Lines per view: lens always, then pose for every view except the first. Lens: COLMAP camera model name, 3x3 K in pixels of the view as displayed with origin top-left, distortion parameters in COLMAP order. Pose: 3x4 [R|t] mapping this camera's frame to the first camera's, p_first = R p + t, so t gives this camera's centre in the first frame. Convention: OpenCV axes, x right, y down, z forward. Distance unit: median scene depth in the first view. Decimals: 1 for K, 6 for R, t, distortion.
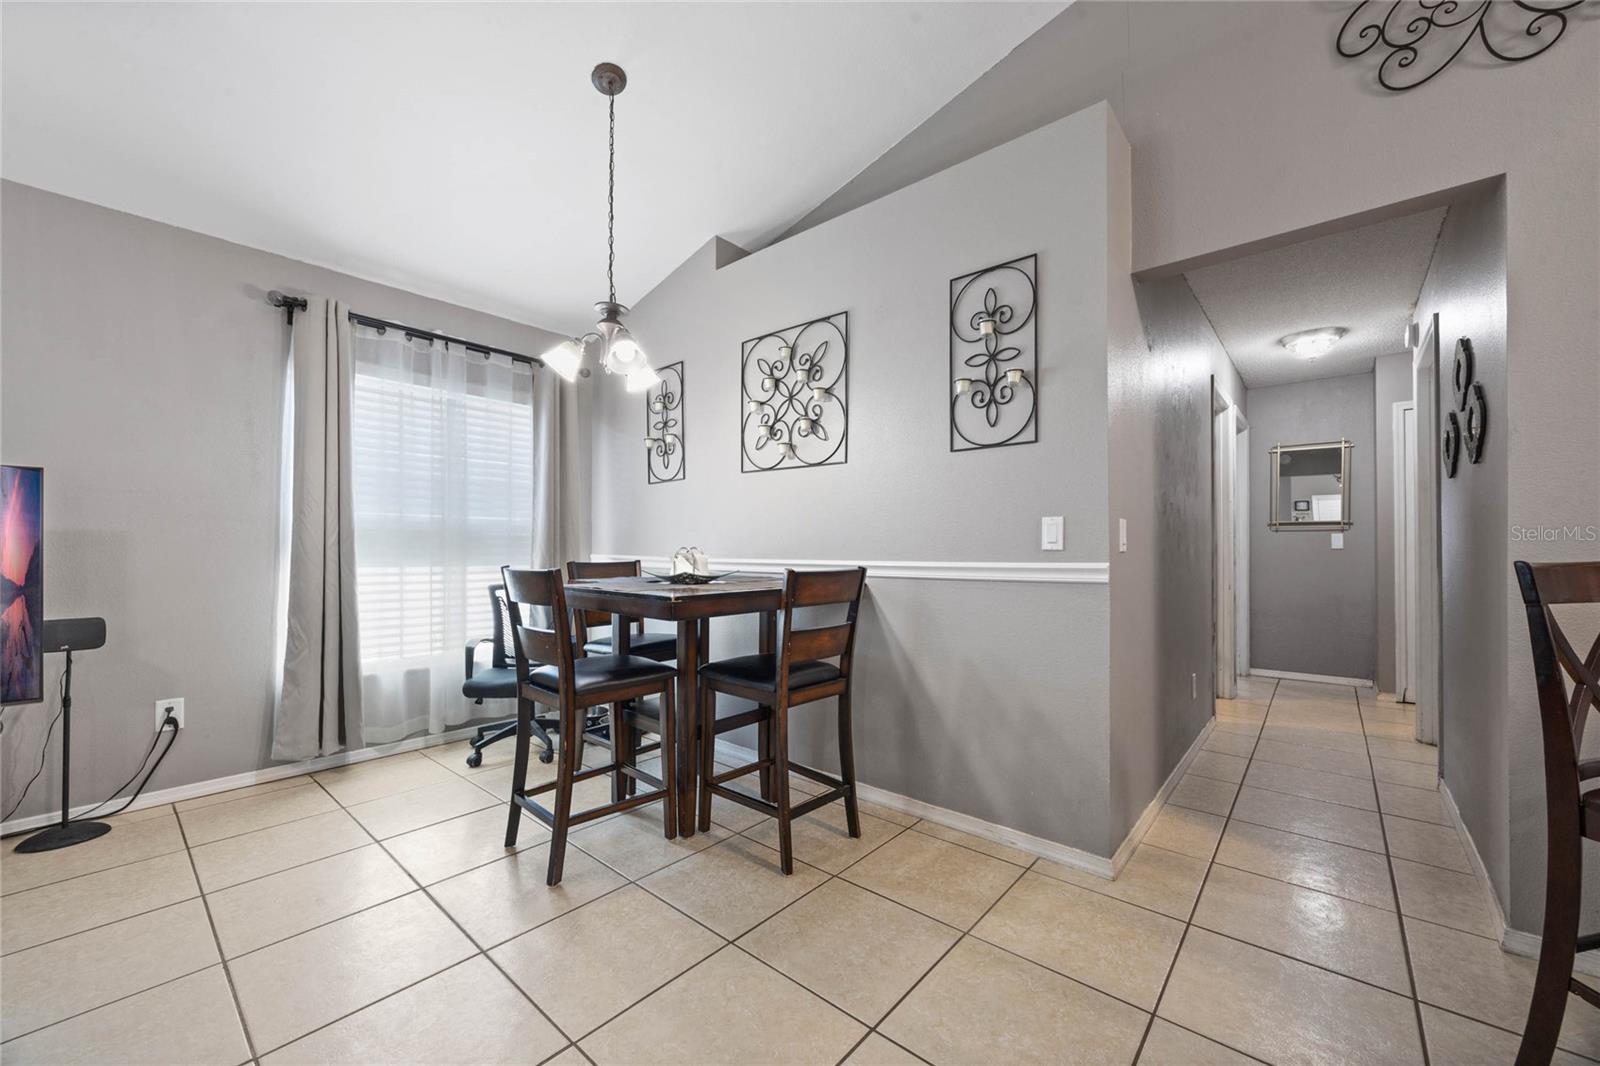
lens RADIAL K [[618.5, 0, 794.4], [0, 618.5, 546.7], [0, 0, 1]] dist [-0.001712, -0.000062]
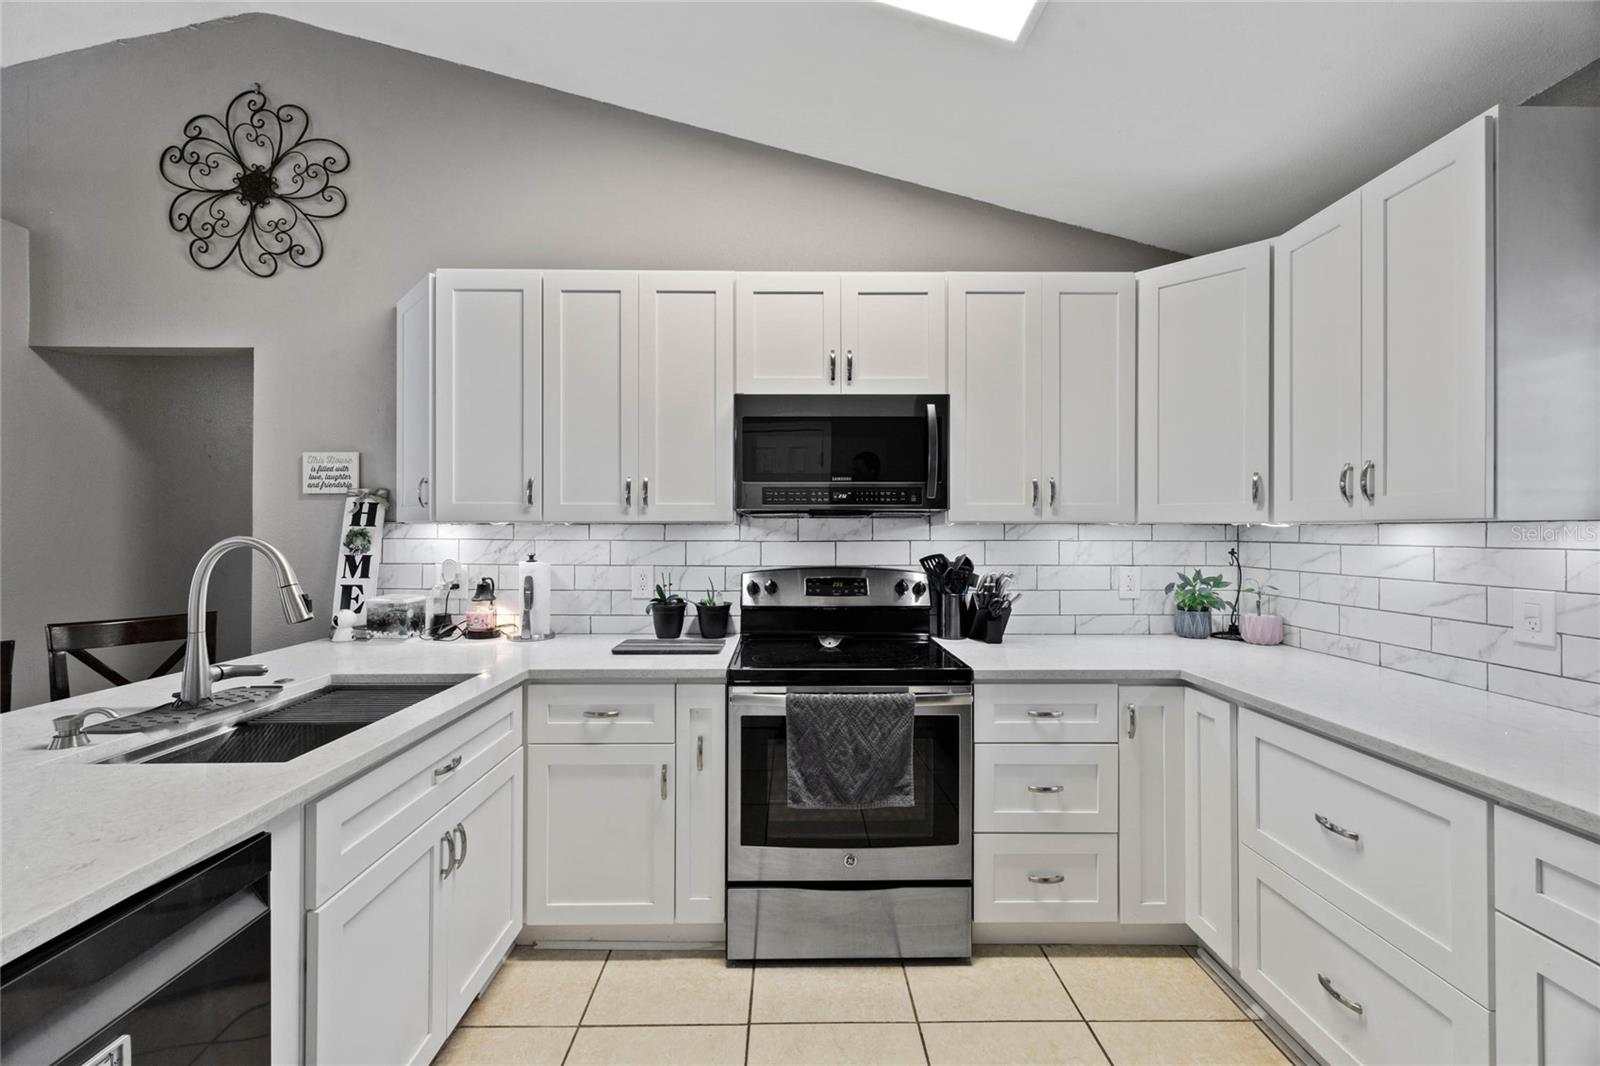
lens RADIAL K [[618.5, 0, 801.6], [0, 618.5, 535.3], [0, 0, 1]] dist [-0.001712, -0.000062]
pose [[0.740284, 0.005390, 0.672273, 0.727441], [-0.011091, 0.999930, 0.004196, -0.106024], [-0.672203, -0.010562, 0.740291, -0.667373]]
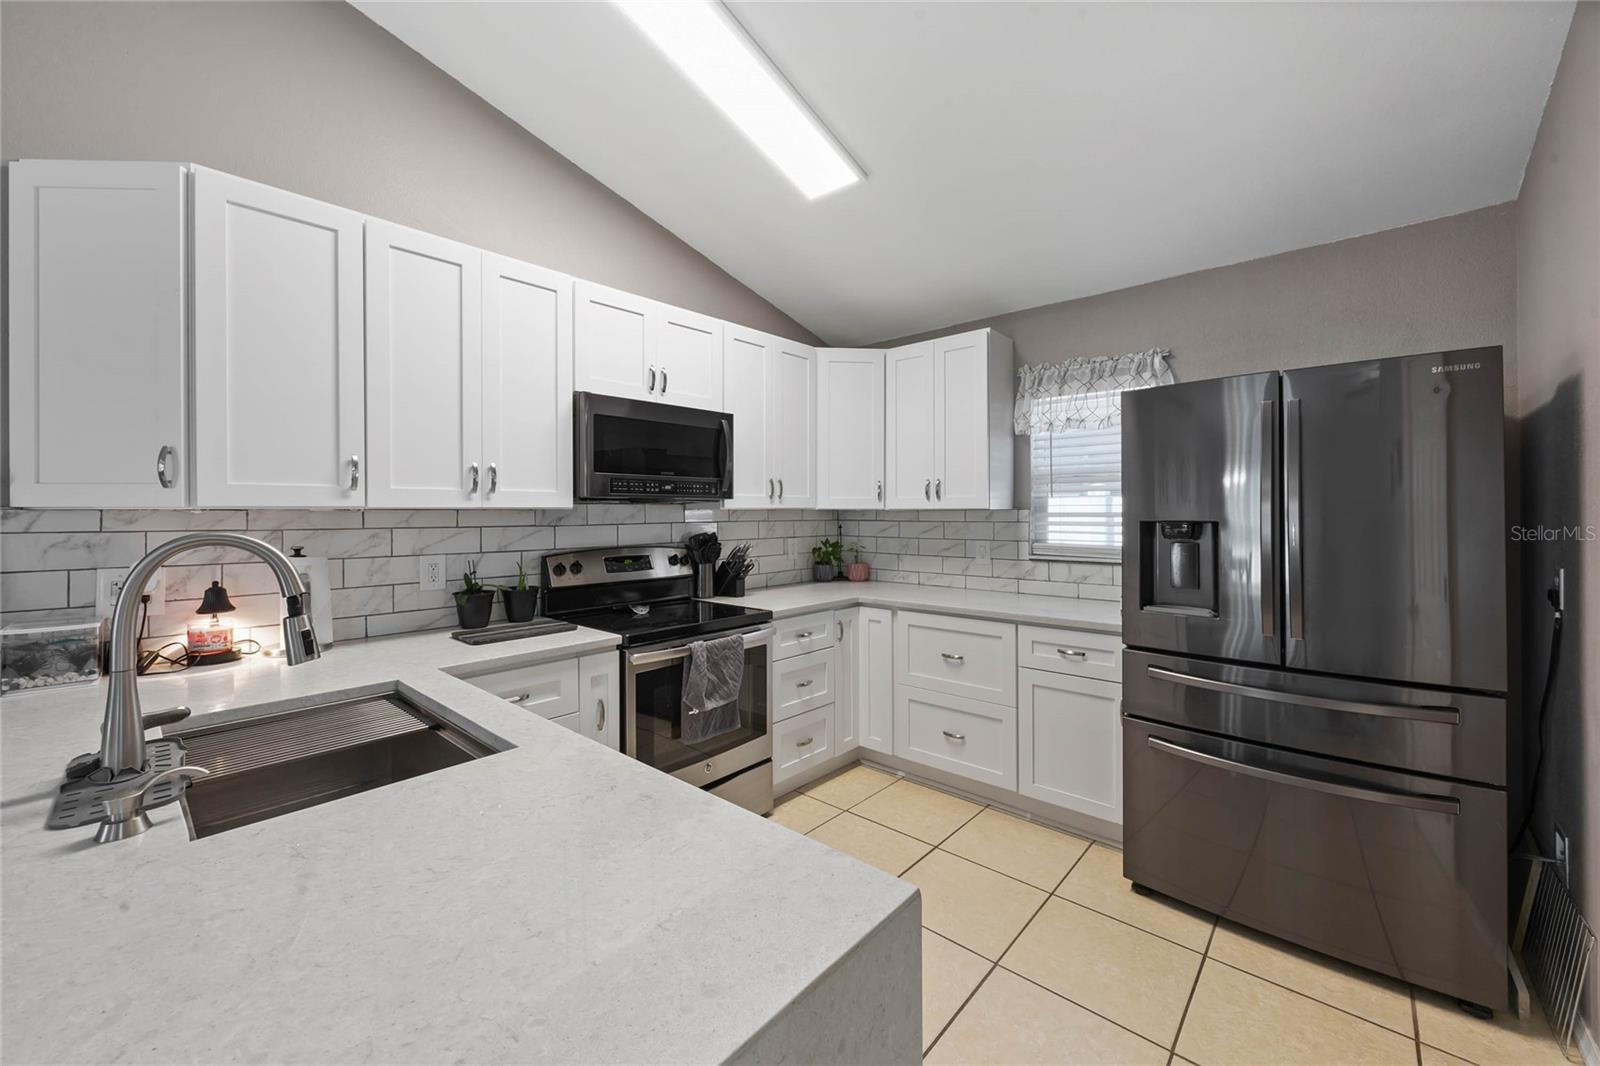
lens RADIAL K [[618.5, 0, 796.7], [0, 618.5, 514.8], [0, 0, 1]] dist [-0.001712, -0.000062]
pose [[0.014902, 0.000391, 0.999889, 0.302646], [-0.004259, 0.999991, -0.000328, -0.111060], [-0.999880, -0.004254, 0.014903, -0.314815]]
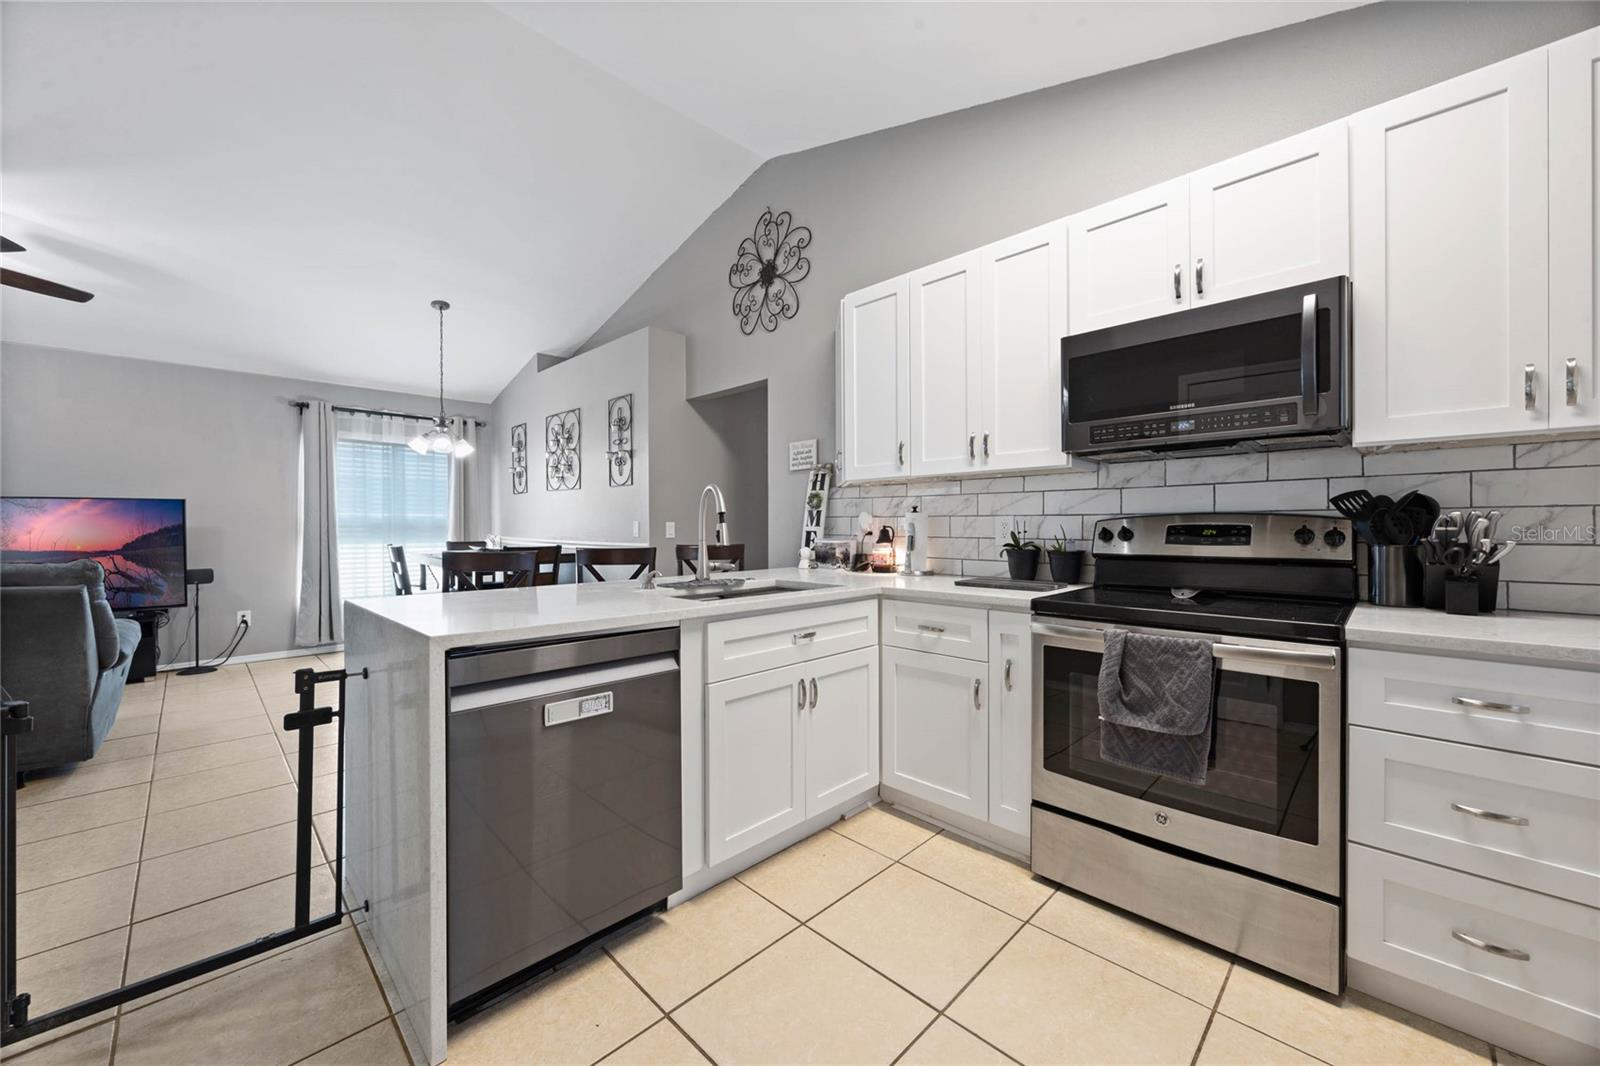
lens RADIAL K [[618.5, 0, 797.6], [0, 618.5, 529.4], [0, 0, 1]] dist [-0.001712, -0.000062]
pose [[0.997513, -0.000419, -0.070487, 0.920573], [0.001398, 0.999903, 0.013839, -0.041248], [0.070474, -0.013903, 0.997417, -0.865906]]
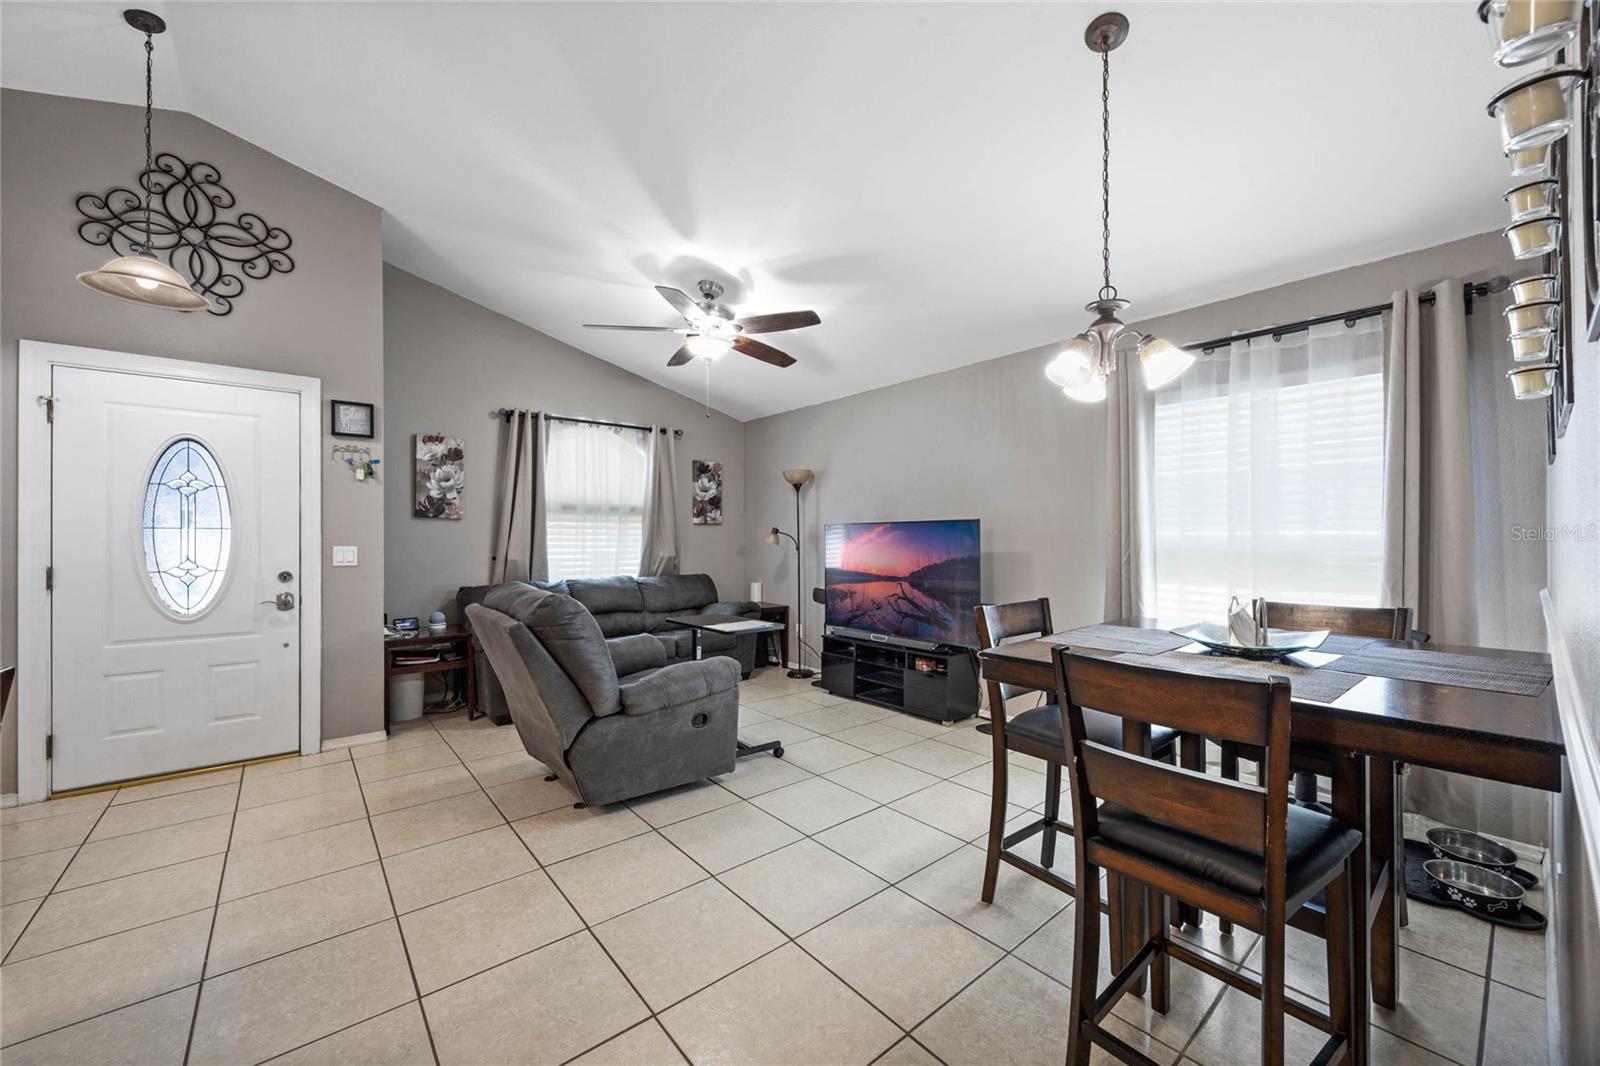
lens RADIAL K [[618.5, 0, 808.8], [0, 618.5, 539.4], [0, 0, 1]] dist [-0.001712, -0.000062]
pose [[-0.150964, -0.000001, -0.988539, 0.554143], [0.008684, 0.999961, -0.001327, -0.059963], [0.988501, -0.008785, -0.150958, 0.670963]]
